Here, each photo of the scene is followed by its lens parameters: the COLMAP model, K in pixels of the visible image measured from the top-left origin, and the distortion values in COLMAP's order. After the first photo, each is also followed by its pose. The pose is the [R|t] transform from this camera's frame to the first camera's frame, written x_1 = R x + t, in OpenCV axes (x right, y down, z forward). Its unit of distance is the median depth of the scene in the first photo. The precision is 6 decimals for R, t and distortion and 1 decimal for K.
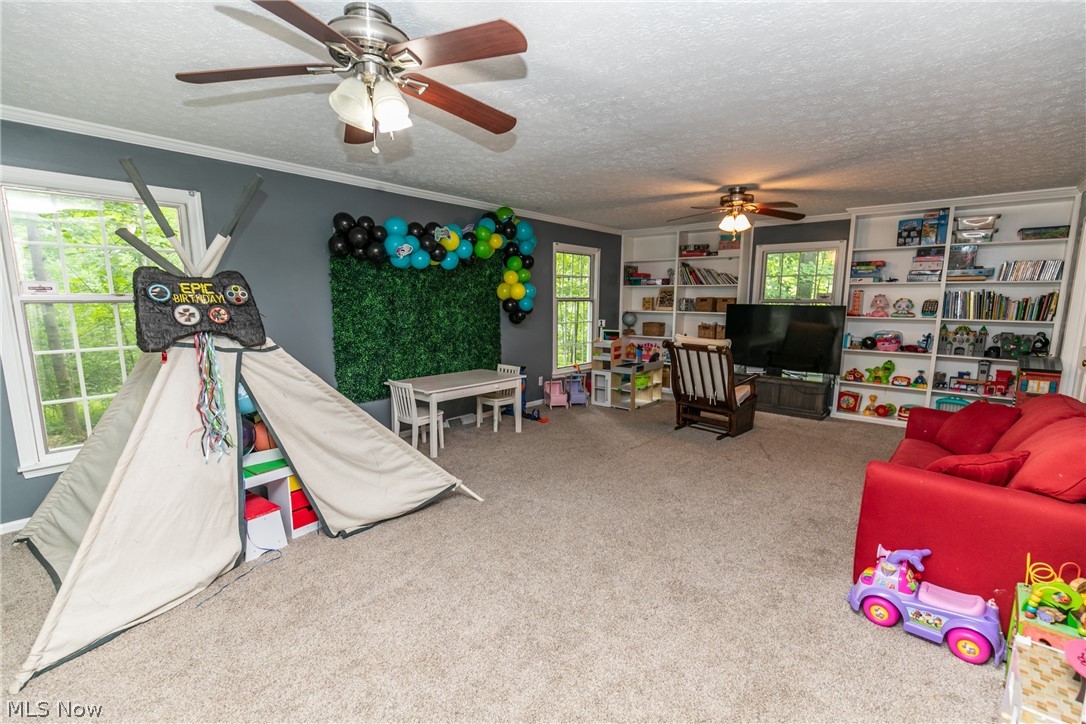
lens RADIAL K [[484.1, 0, 545.1], [0, 484.1, 368.9], [0, 0, 1]] dist [0.011247, -0.000309]
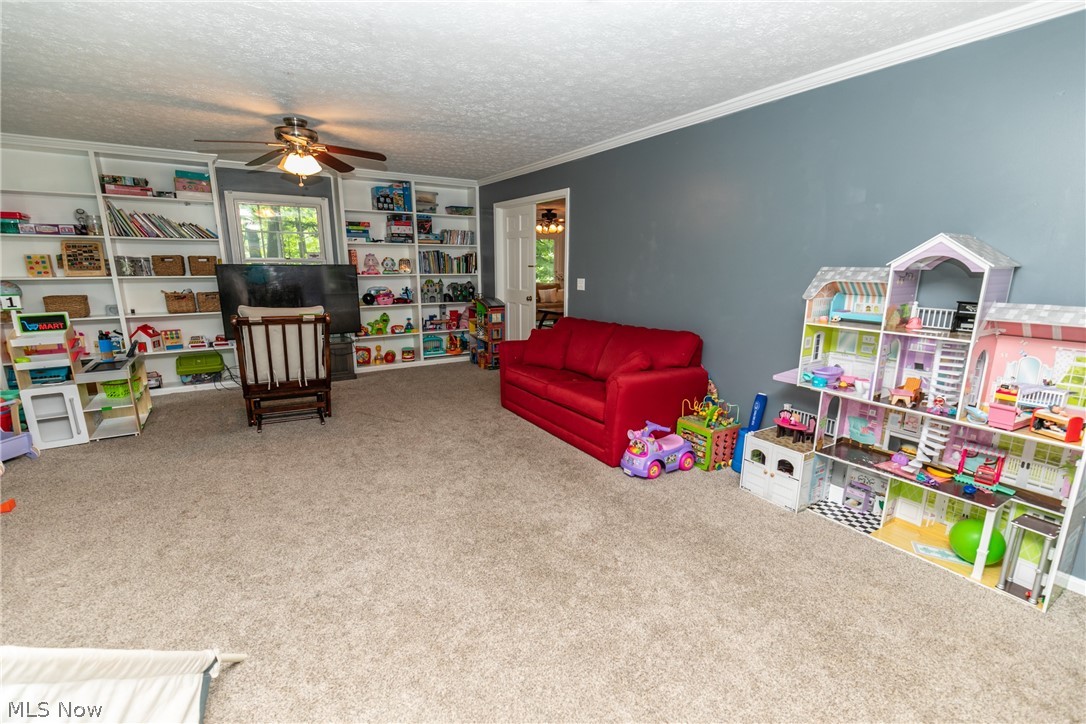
lens RADIAL K [[484.1, 0, 545.1], [0, 484.1, 368.9], [0, 0, 1]] dist [0.011247, -0.000309]
pose [[0.295811, -0.215670, 0.930582, -0.280216], [0.139675, 0.973475, 0.181212, -0.045985], [-0.944980, 0.076374, 0.318088, 0.316089]]
